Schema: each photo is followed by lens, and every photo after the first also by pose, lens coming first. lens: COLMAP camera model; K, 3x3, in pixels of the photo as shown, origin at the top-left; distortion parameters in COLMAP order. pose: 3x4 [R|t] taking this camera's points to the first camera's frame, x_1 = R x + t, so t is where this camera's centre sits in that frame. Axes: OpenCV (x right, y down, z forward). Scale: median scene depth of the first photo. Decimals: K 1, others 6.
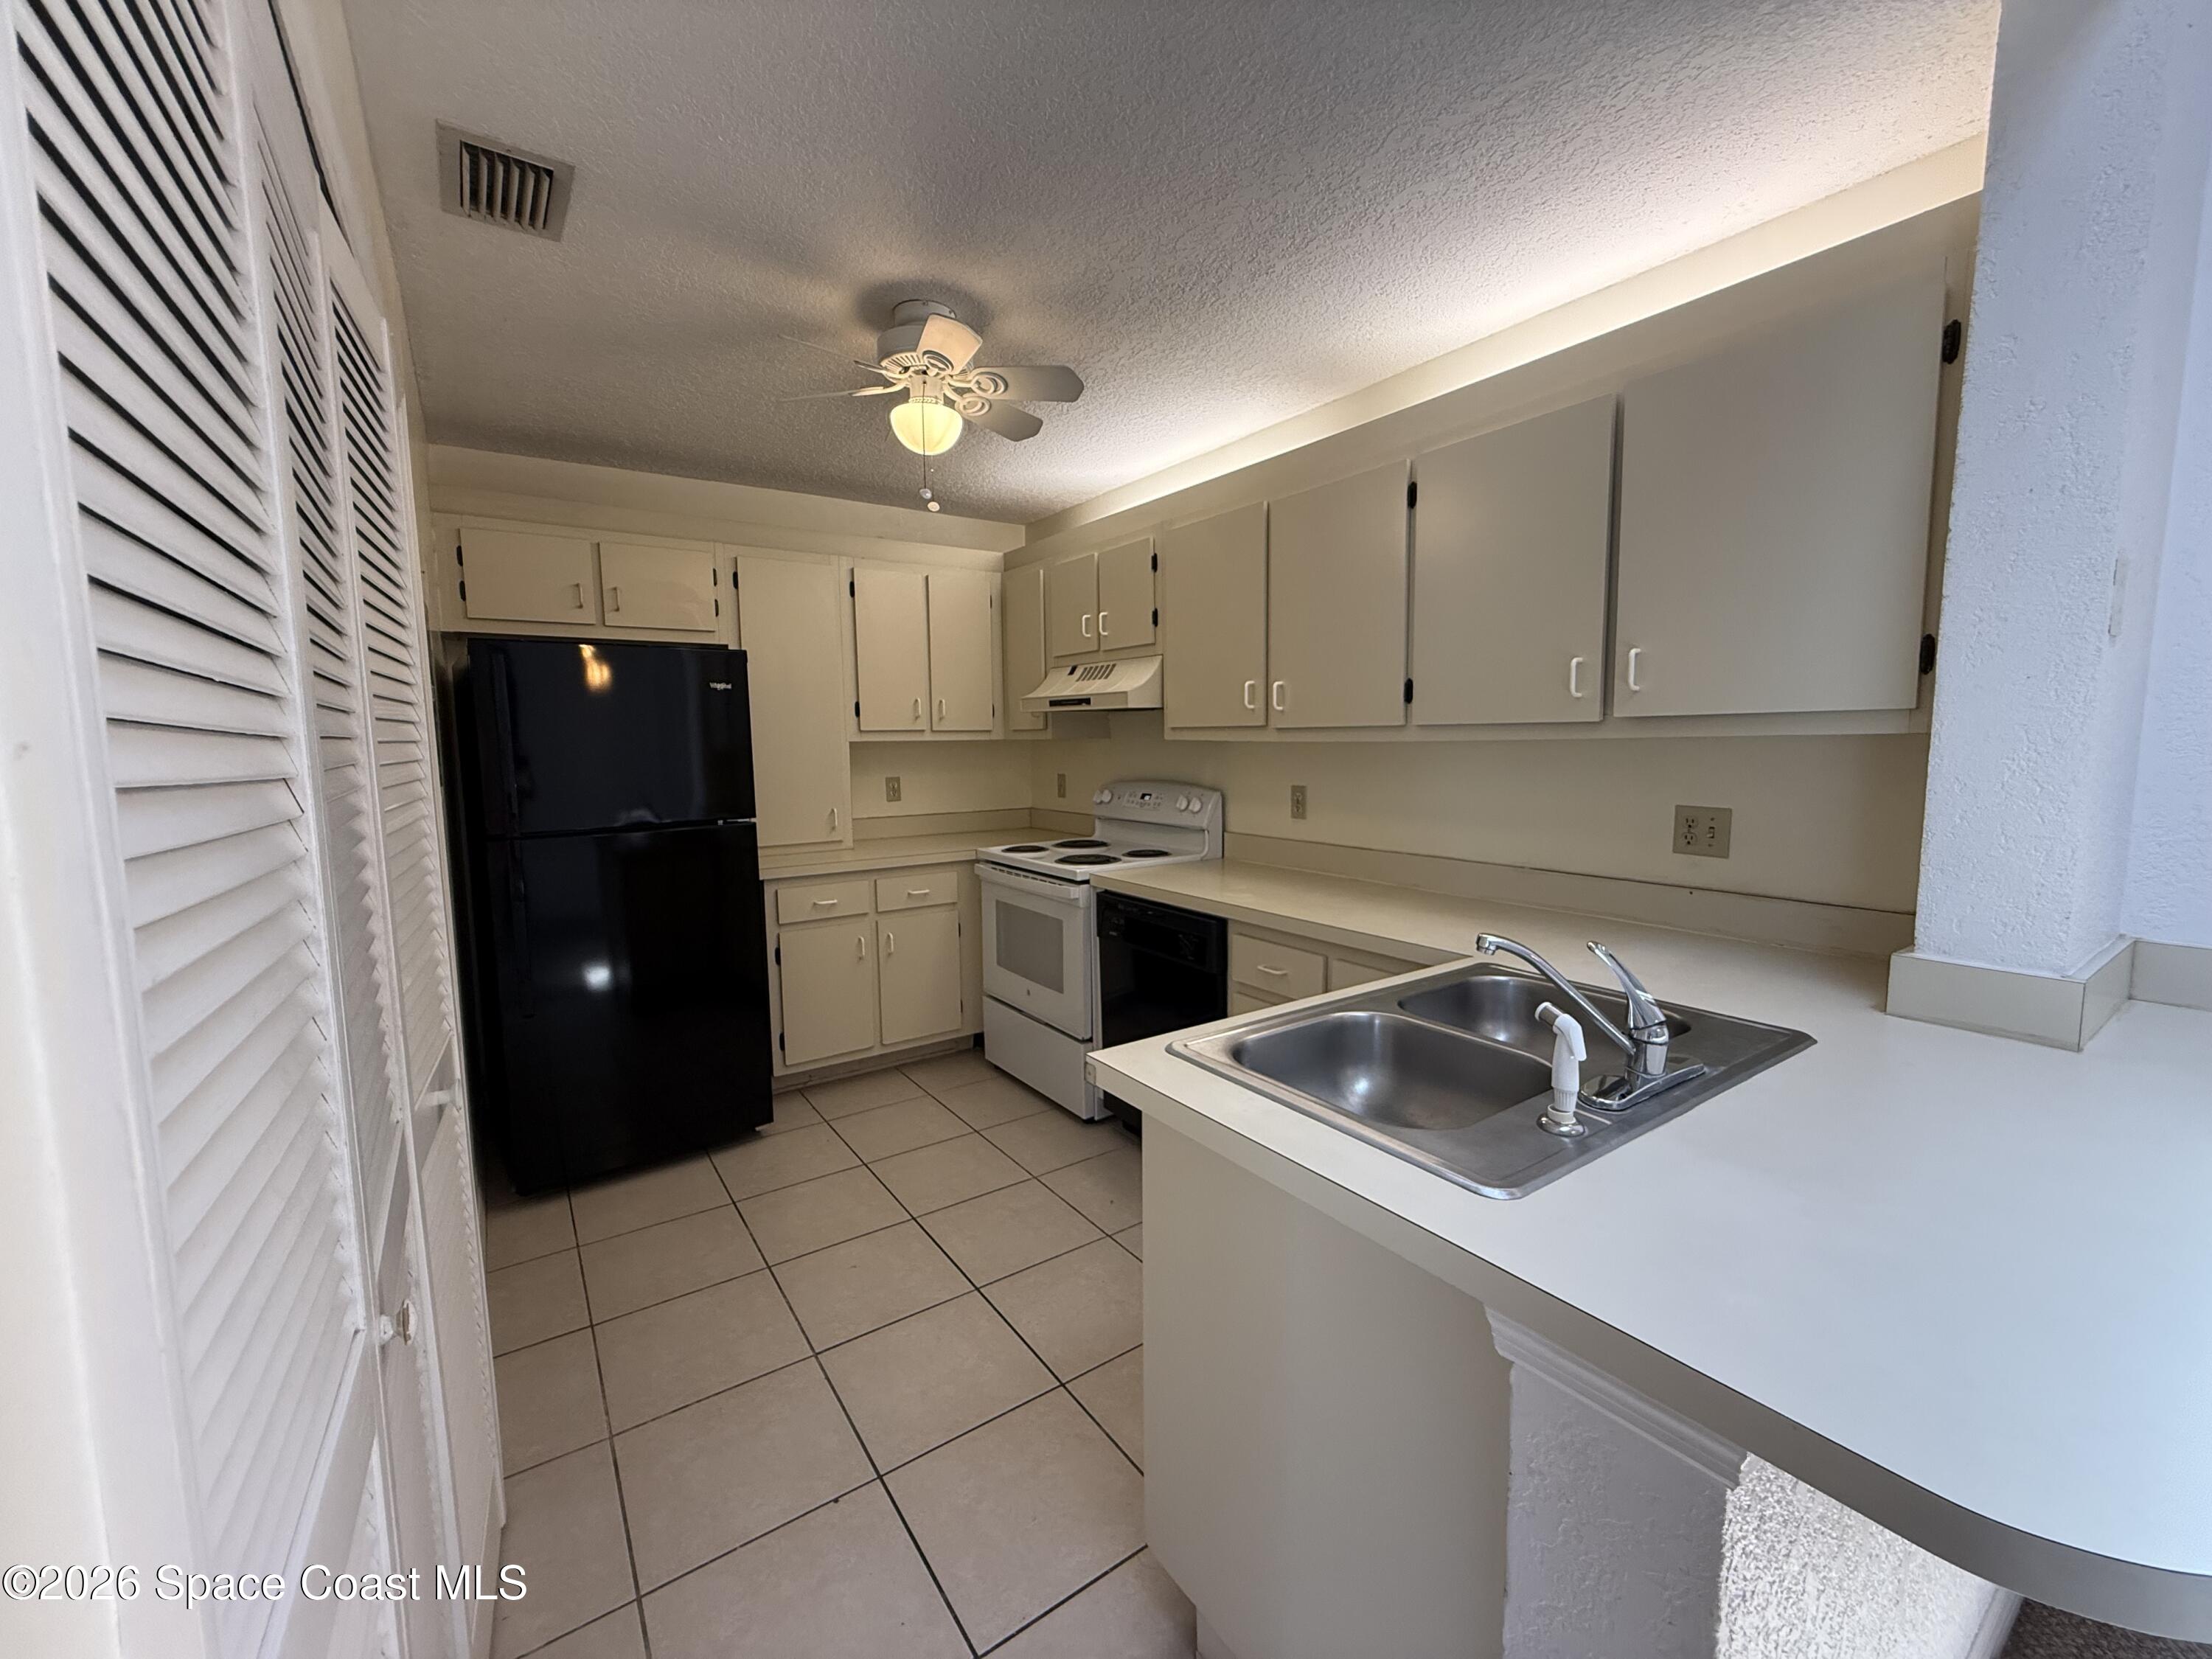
lens RADIAL K [[887.5, 0, 1110.1], [0, 887.5, 823.5], [0, 0, 1]] dist [-0.002141, 0.000187]
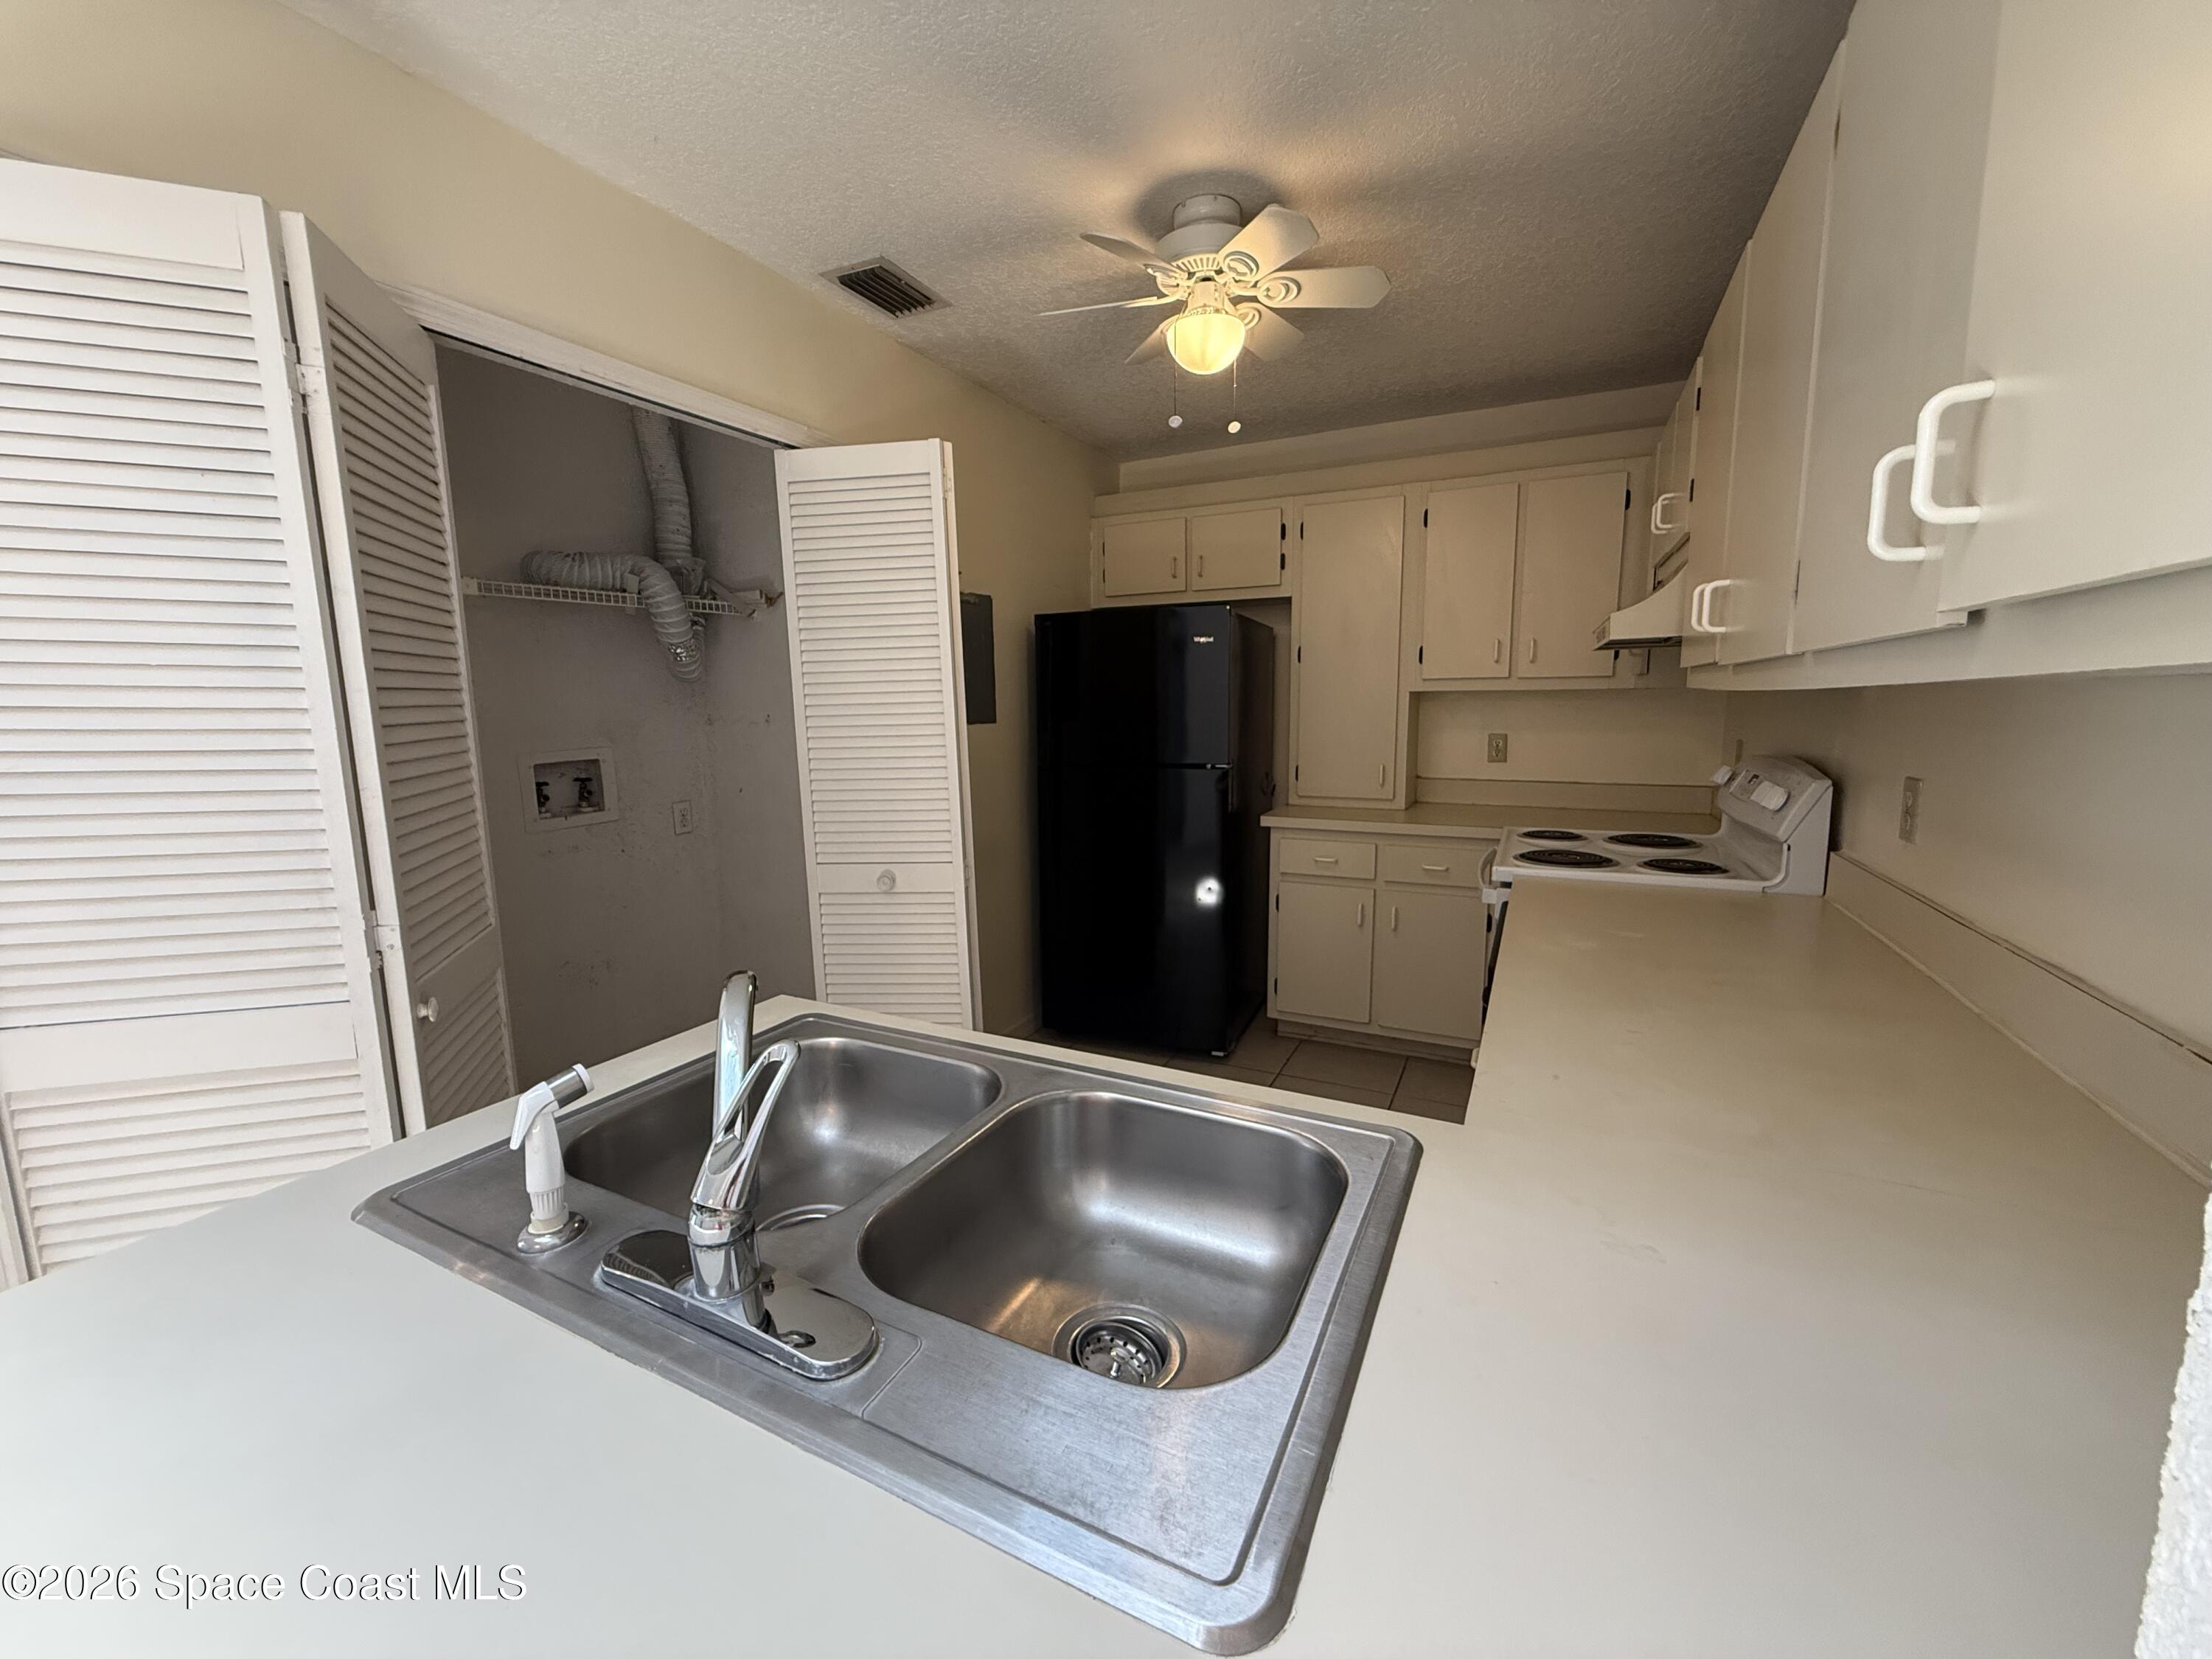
lens RADIAL K [[887.5, 0, 1110.1], [0, 887.5, 823.5], [0, 0, 1]] dist [-0.002141, 0.000187]
pose [[0.498461, 0.126067, -0.857697, 0.405080], [-0.074300, 0.991942, 0.102618, -0.032830], [0.863722, 0.012576, 0.503811, 0.330342]]
